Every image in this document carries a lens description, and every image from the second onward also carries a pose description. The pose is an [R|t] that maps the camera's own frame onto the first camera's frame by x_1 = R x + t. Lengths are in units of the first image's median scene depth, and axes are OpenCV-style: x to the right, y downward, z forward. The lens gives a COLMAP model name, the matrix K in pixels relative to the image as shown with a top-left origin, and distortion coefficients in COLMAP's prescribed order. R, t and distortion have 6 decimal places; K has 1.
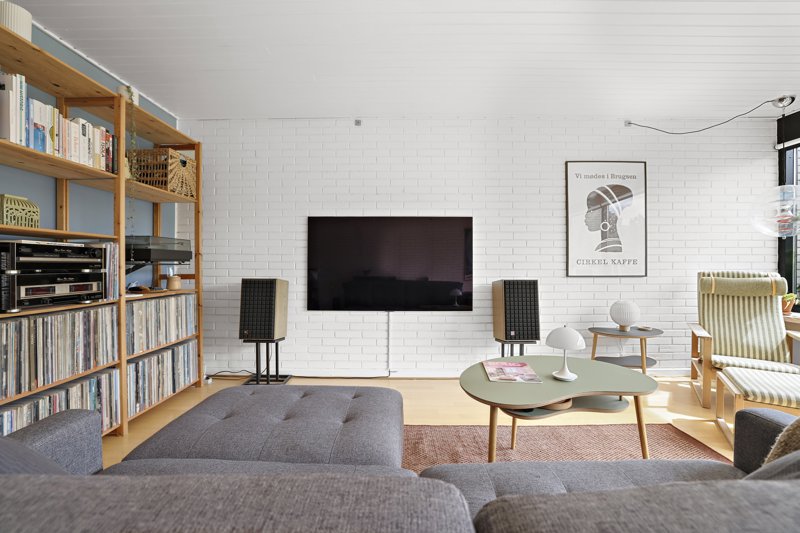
lens RADIAL K [[341.6, 0, 399.1], [0, 341.6, 265.0], [0, 0, 1]] dist [-0.013901, 0.000845]
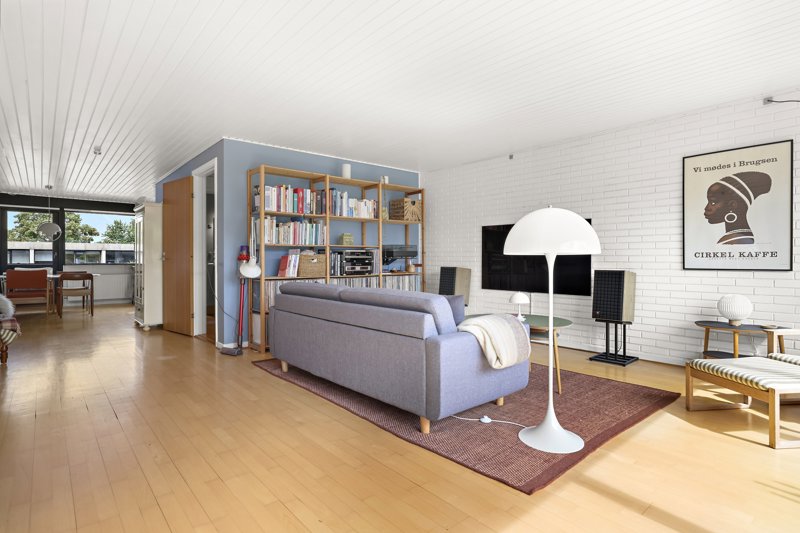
lens RADIAL K [[418.7, 0, 397.5], [0, 418.7, 260.5], [0, 0, 1]] dist [-0.001447, 0.000023]
pose [[0.662216, 0.001251, -0.749312, 0.922888], [0.003271, 0.999984, 0.004560, -0.001338], [0.749306, -0.005470, 0.662201, -0.518147]]
